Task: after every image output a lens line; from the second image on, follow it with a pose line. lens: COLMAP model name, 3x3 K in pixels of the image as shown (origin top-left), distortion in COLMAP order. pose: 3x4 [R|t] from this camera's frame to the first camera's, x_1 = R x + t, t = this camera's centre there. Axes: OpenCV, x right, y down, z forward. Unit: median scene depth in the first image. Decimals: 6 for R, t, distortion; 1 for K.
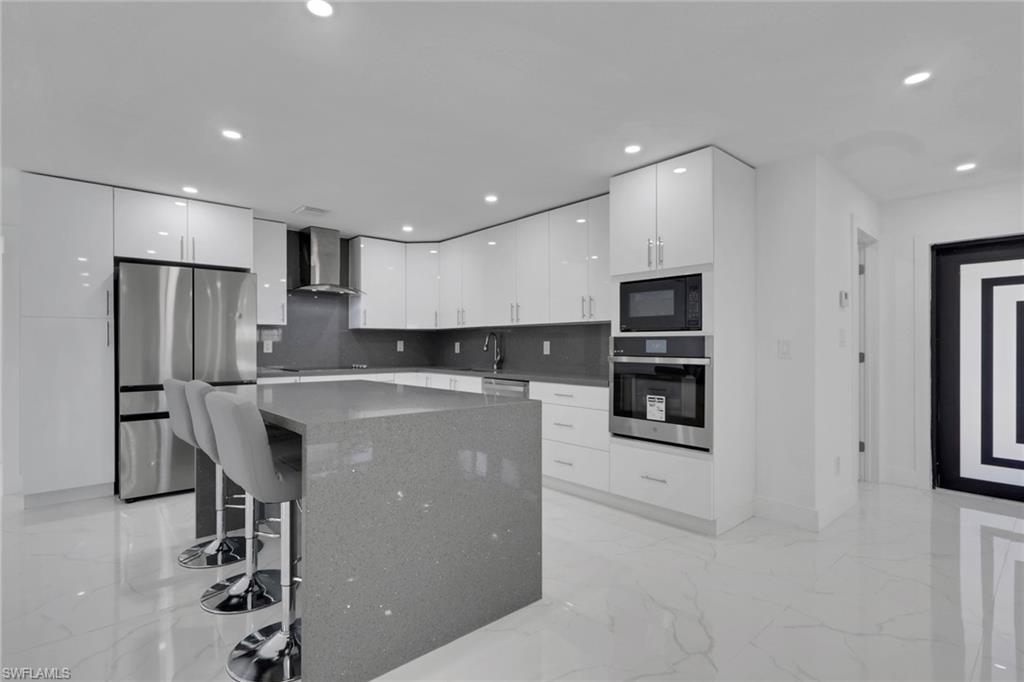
lens RADIAL K [[479.5, 0, 512.0], [0, 479.5, 341.0], [0, 0, 1]] dist [-0.002491, -0.000467]
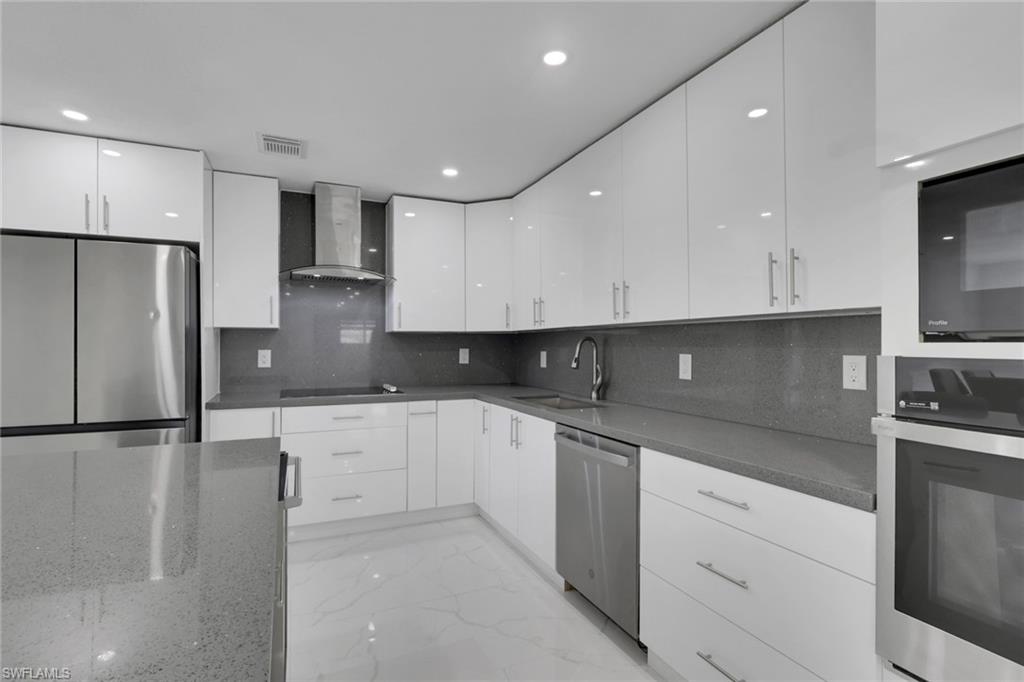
lens RADIAL K [[479.5, 0, 512.0], [0, 479.5, 341.0], [0, 0, 1]] dist [-0.002491, -0.000467]
pose [[0.954663, -0.003025, -0.297672, 0.044977], [0.003570, 0.999993, 0.001288, -0.013929], [0.297666, -0.002293, 0.954667, 0.424190]]
